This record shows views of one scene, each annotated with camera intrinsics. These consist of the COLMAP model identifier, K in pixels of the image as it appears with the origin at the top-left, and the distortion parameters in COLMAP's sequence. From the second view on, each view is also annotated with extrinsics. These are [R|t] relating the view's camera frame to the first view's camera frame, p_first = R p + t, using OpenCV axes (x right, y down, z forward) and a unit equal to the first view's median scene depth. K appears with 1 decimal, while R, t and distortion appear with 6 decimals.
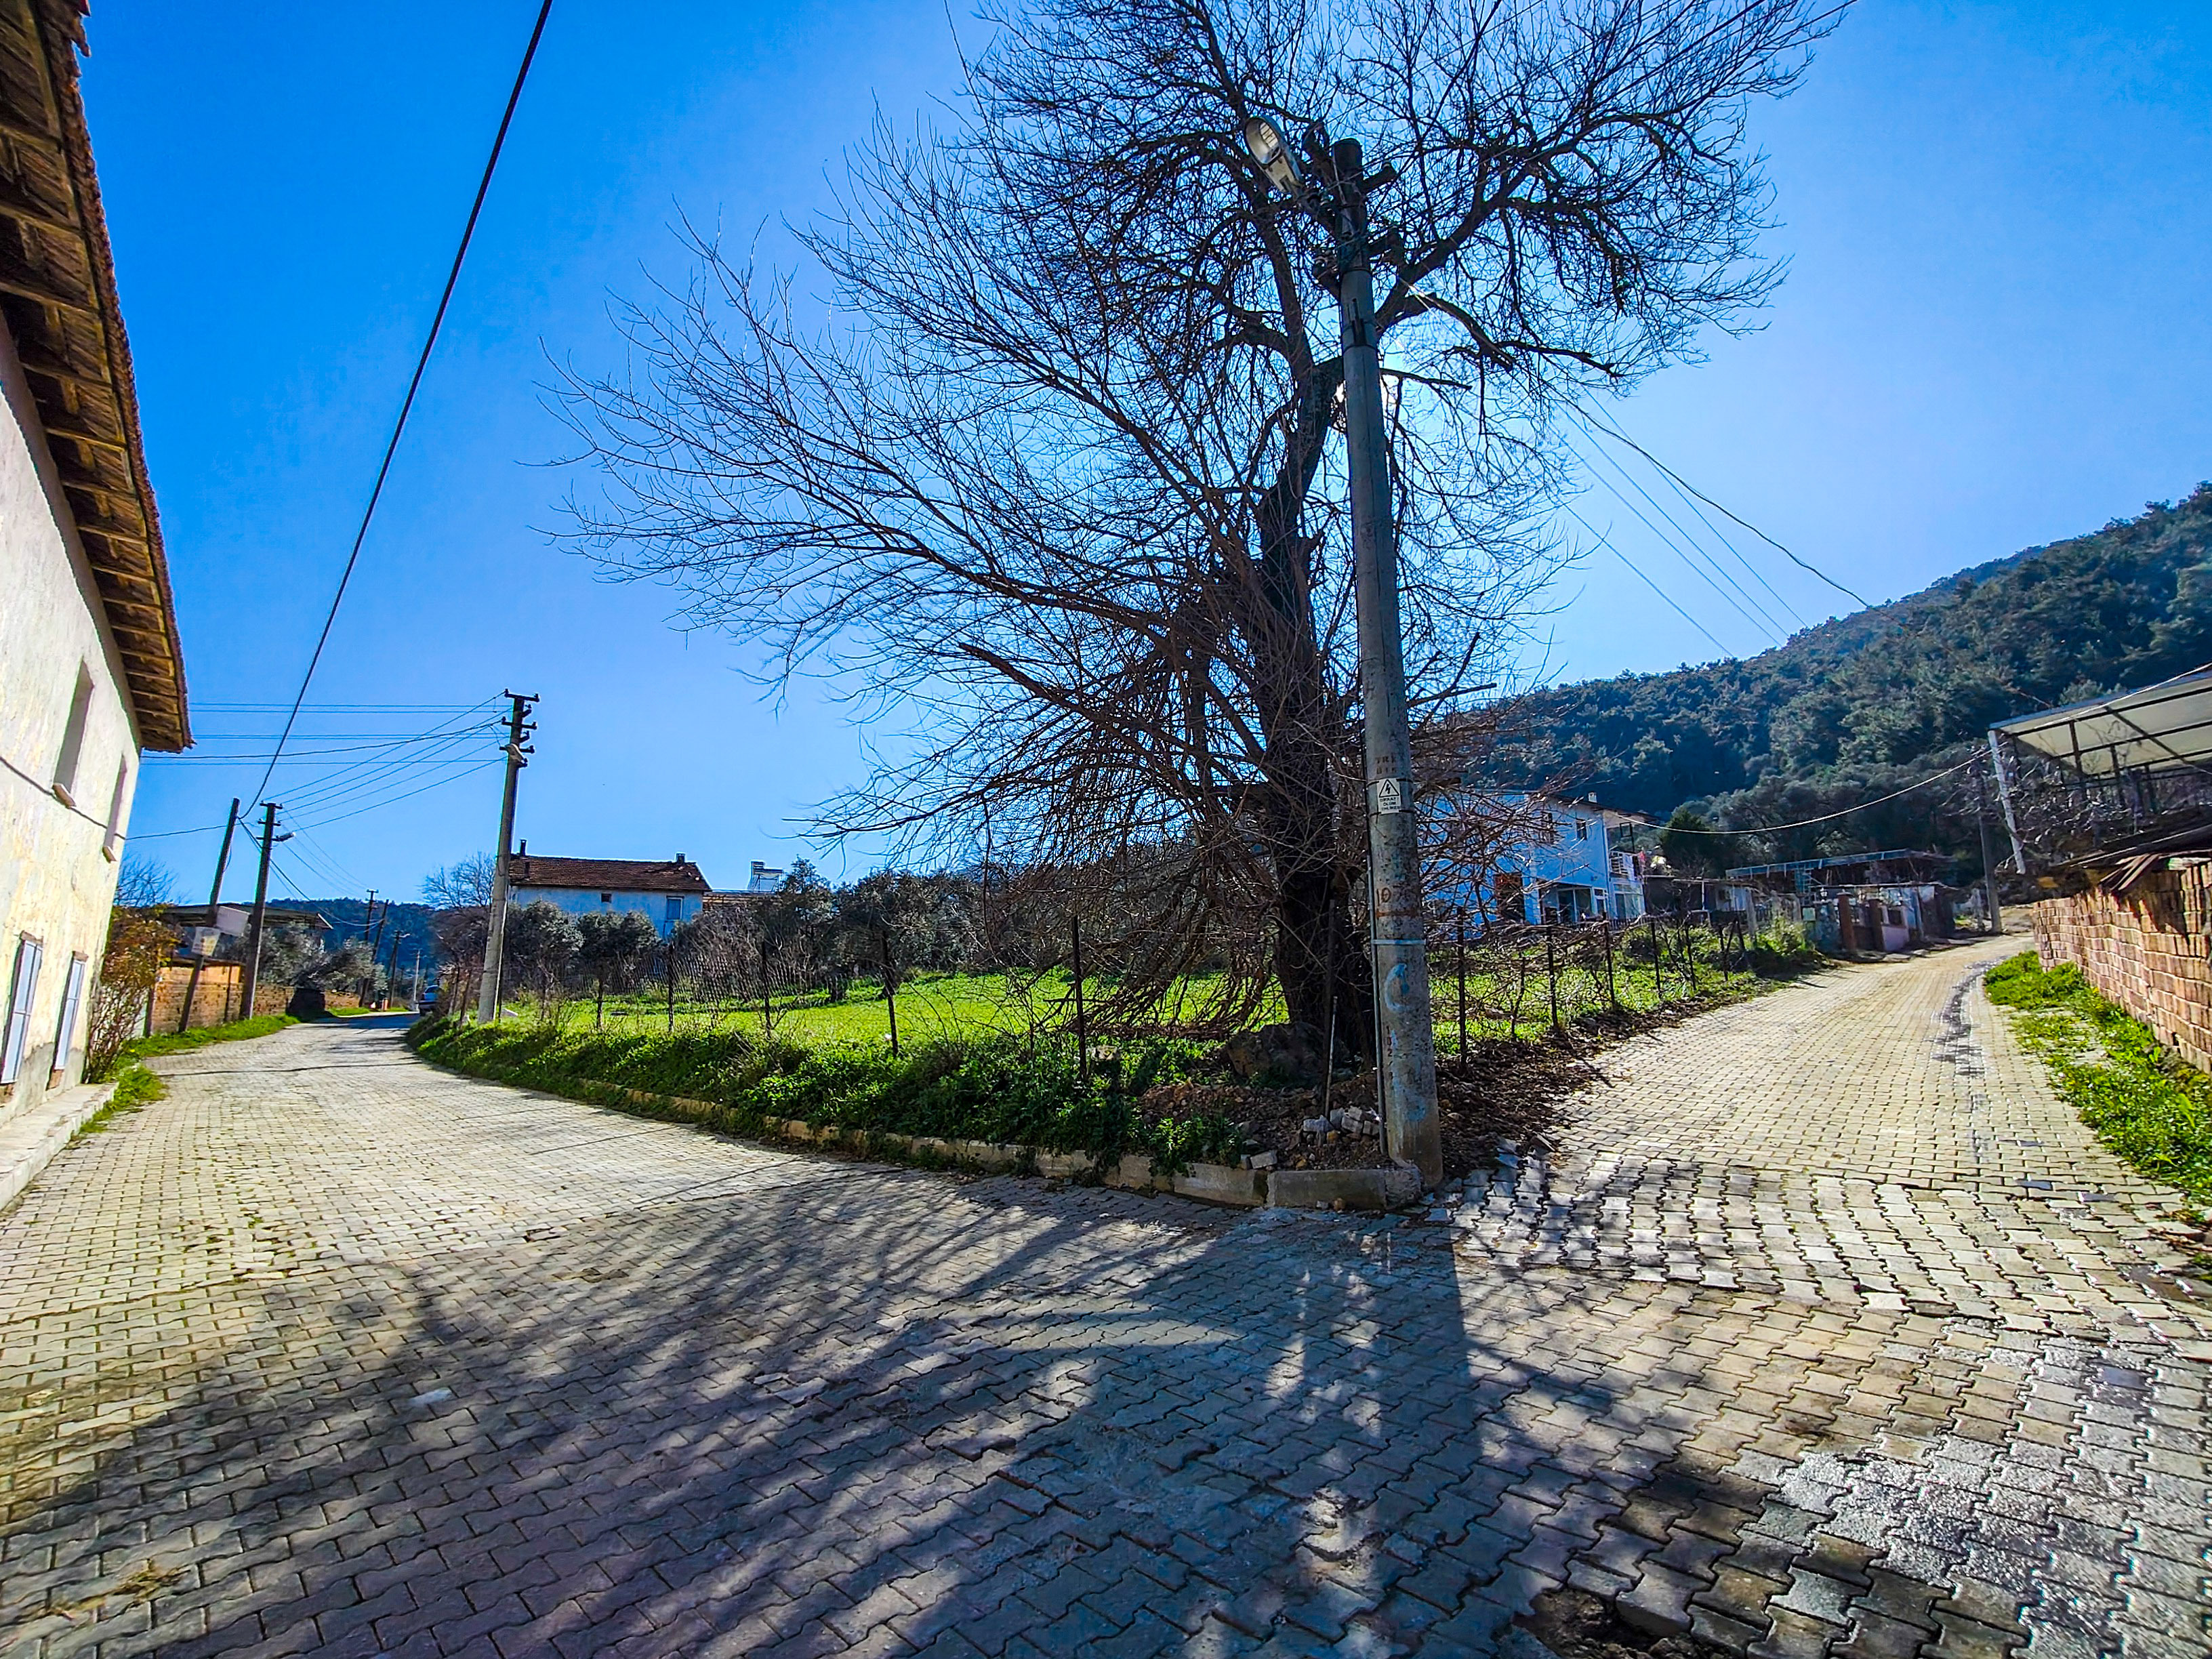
lens RADIAL K [[1025.6, 0, 1106.0], [0, 1025.6, 829.5], [0, 0, 1]] dist [-0.004843, -0.001027]
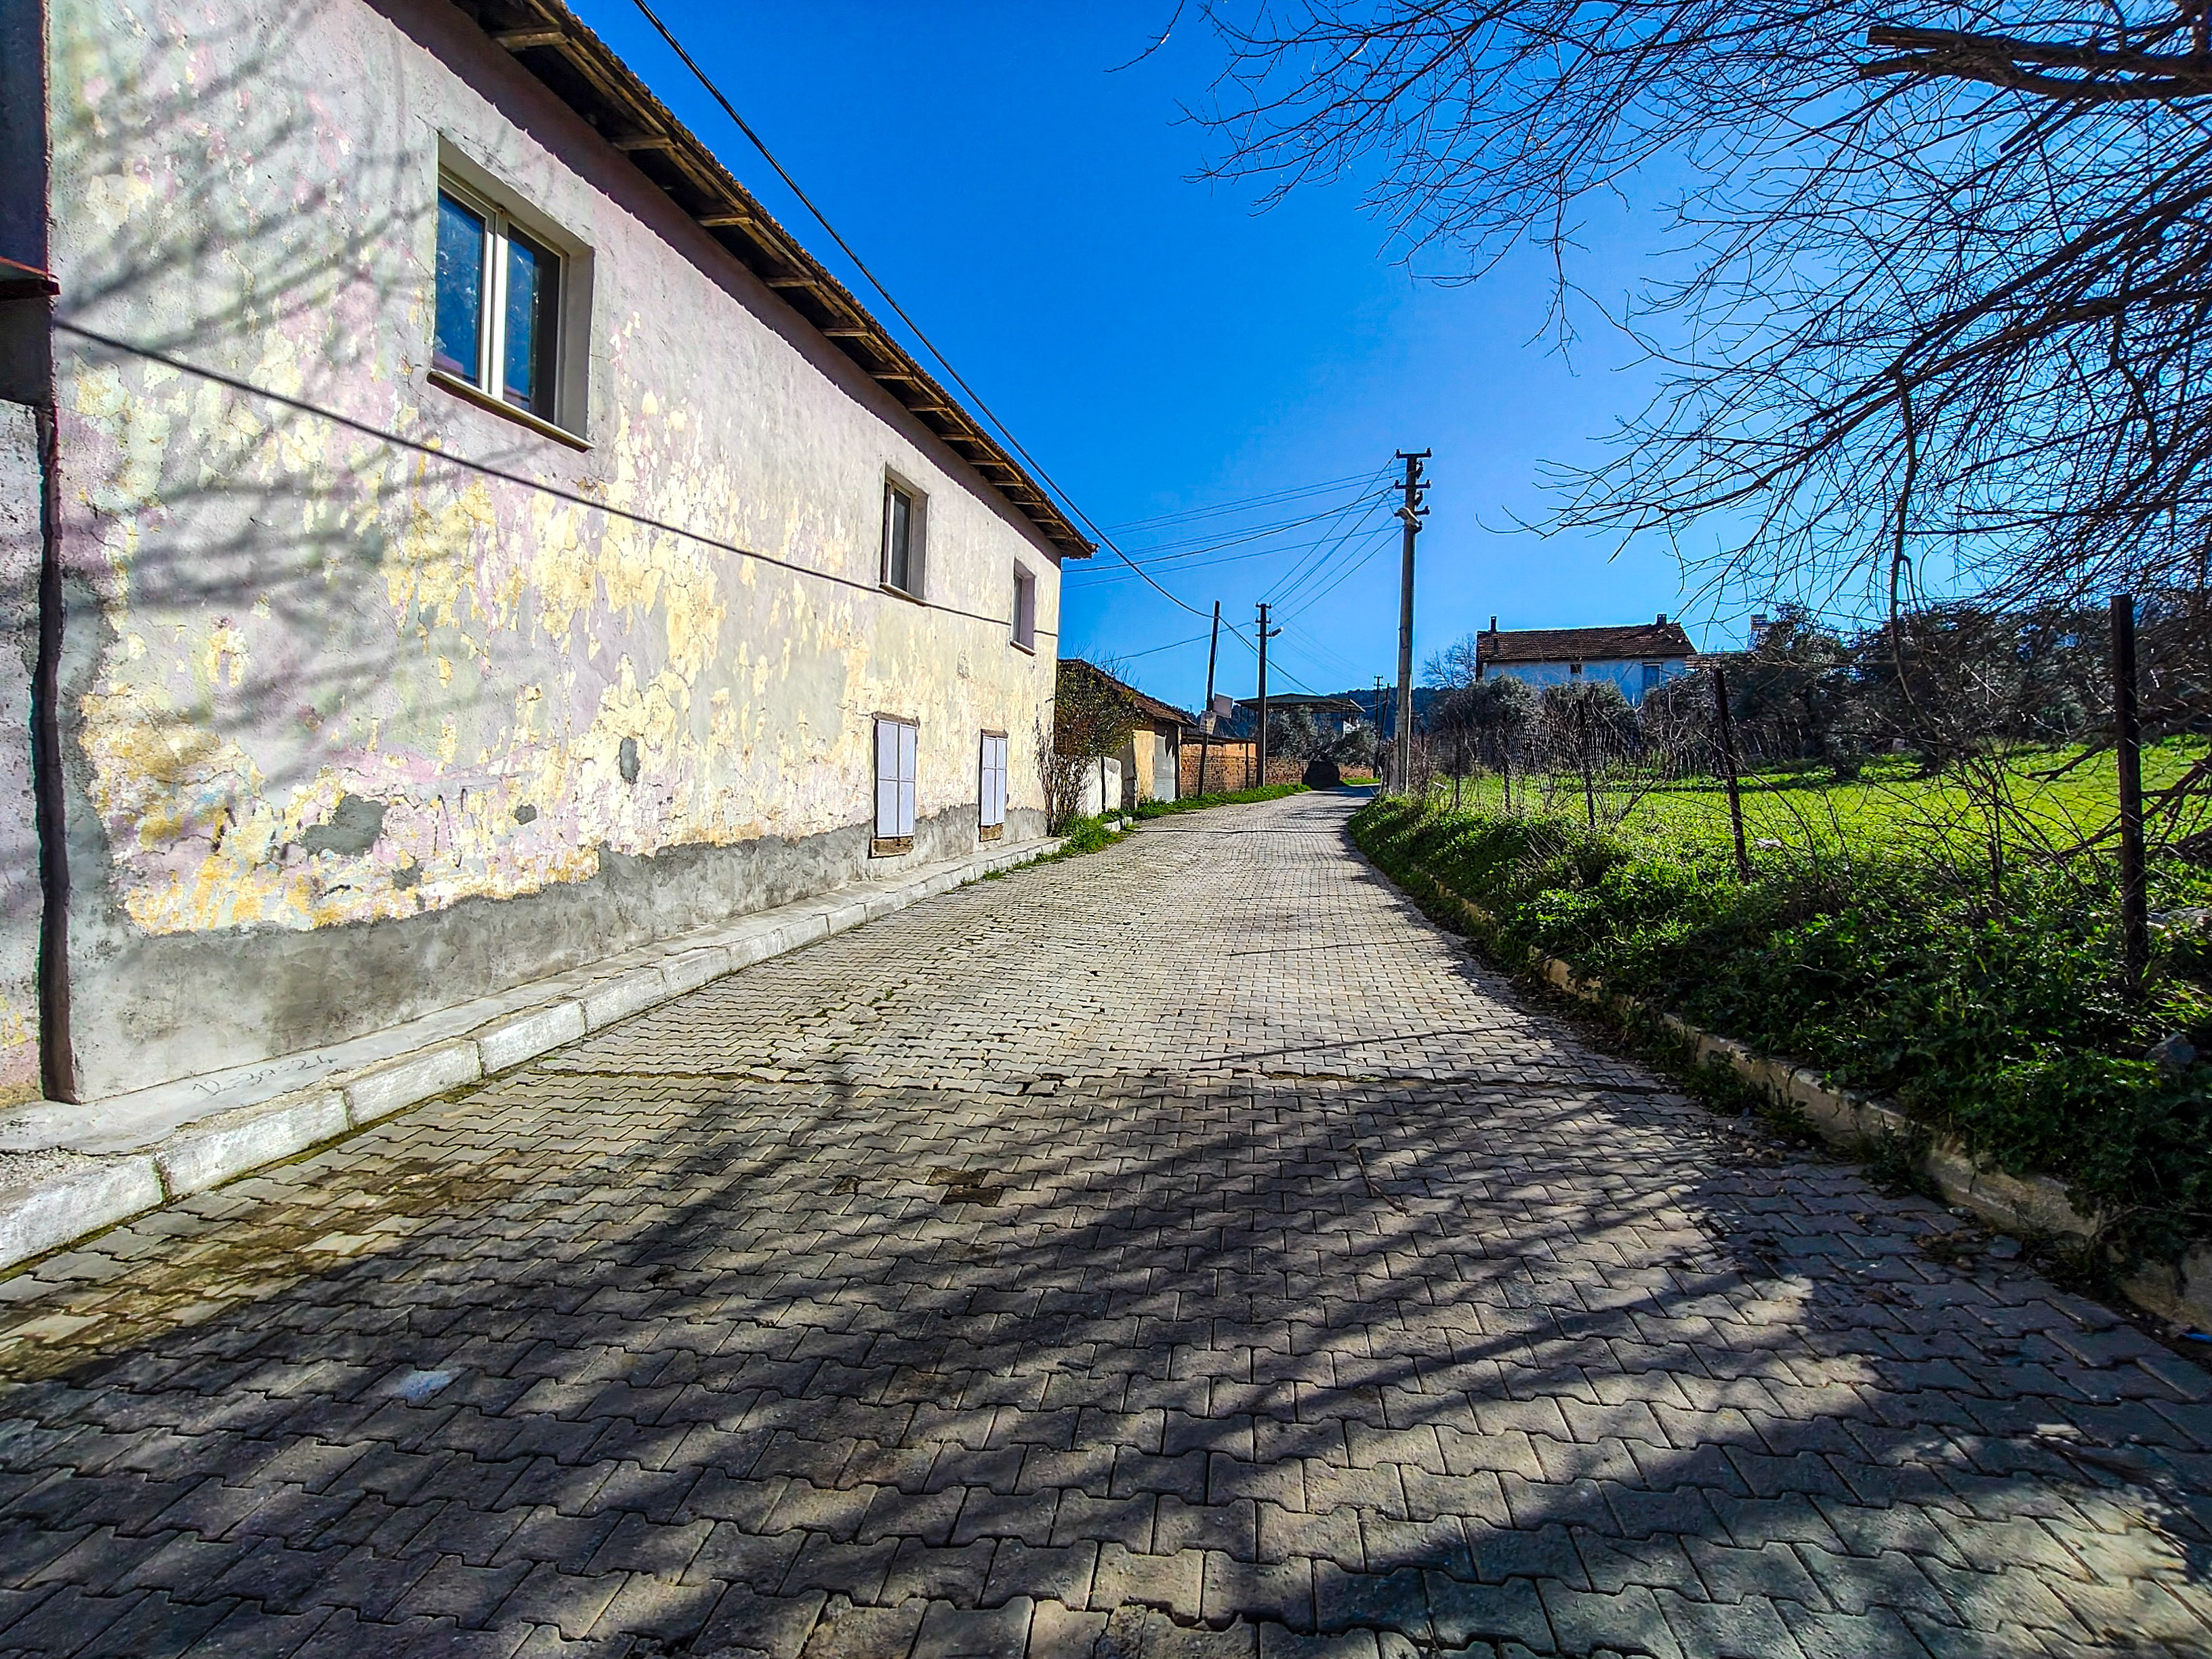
lens RADIAL K [[1036.0, 0, 1108.5], [0, 1036.0, 810.6], [0, 0, 1]] dist [0.011426, 0.000073]
pose [[0.616923, 0.043888, -0.785799, 0.046379], [0.112654, 0.983238, 0.143359, 0.058431], [0.778919, -0.176965, 0.601638, 0.387637]]
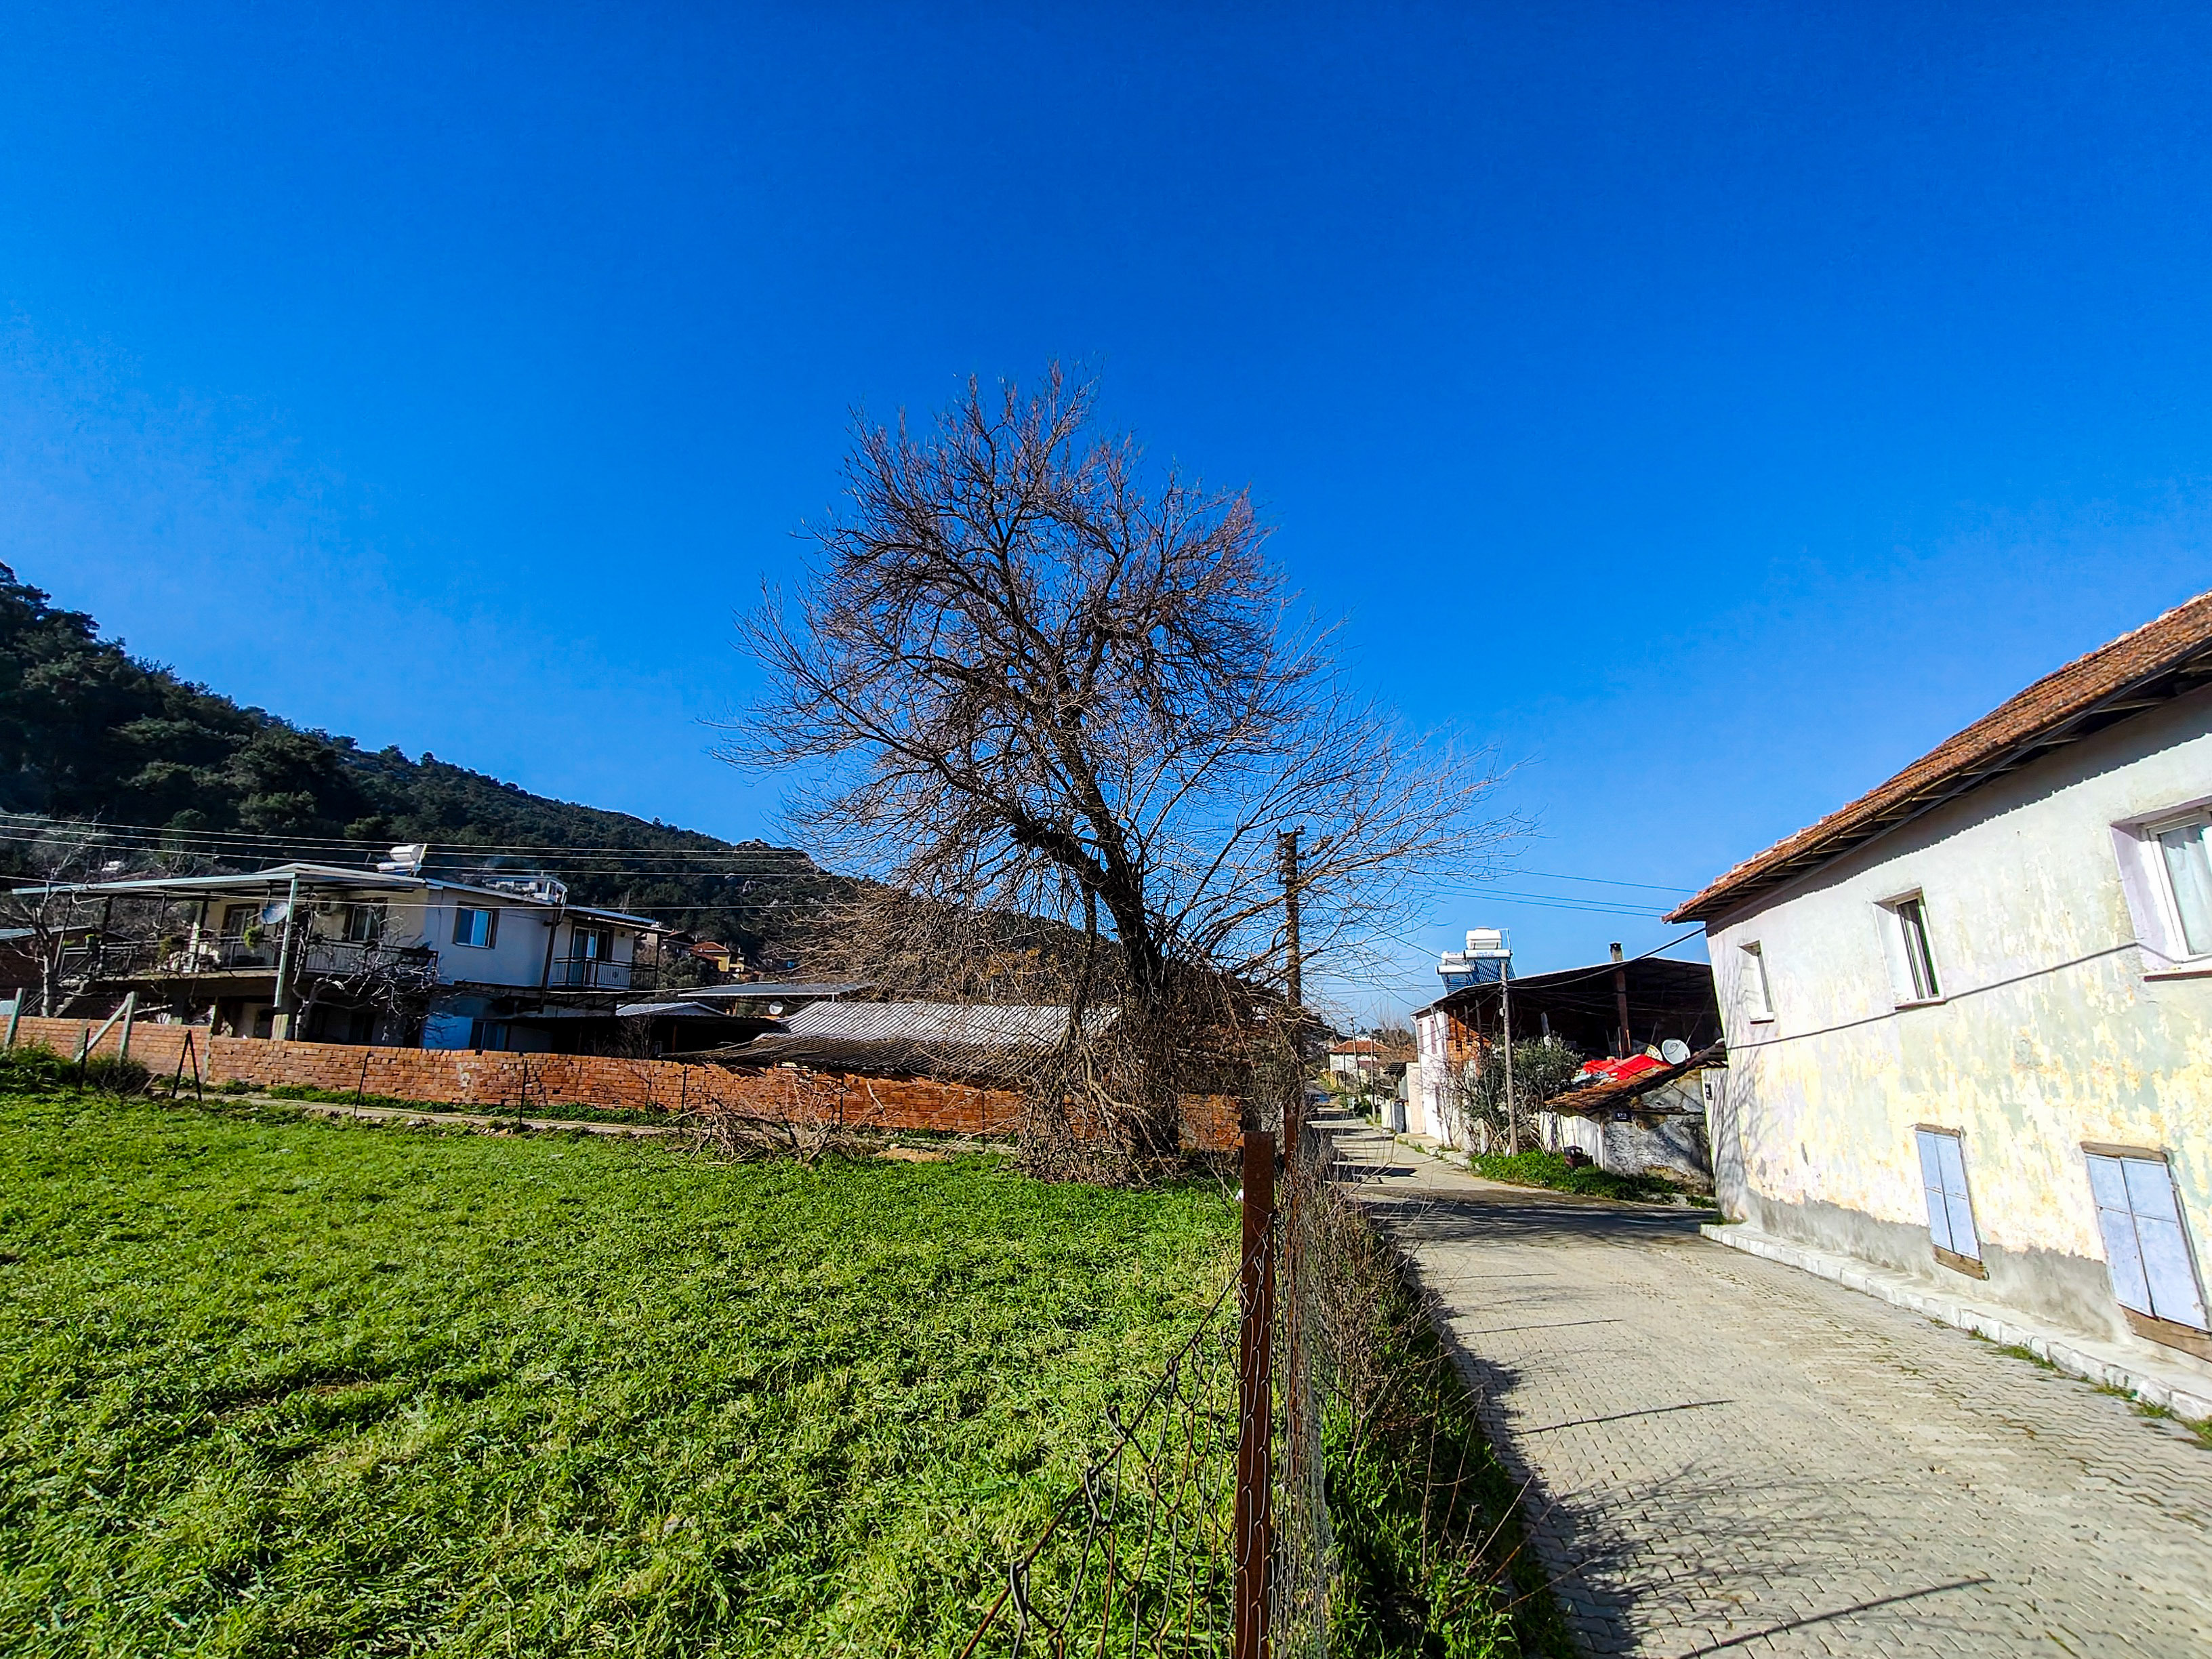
lens RADIAL K [[1025.6, 0, 1106.0], [0, 1025.6, 829.5], [0, 0, 1]] dist [-0.004843, -0.001027]
pose [[-0.564066, 0.215163, 0.797204, -1.311304], [-0.114388, 0.935784, -0.333501, 0.248643], [-0.817768, -0.279307, -0.503233, 2.148342]]
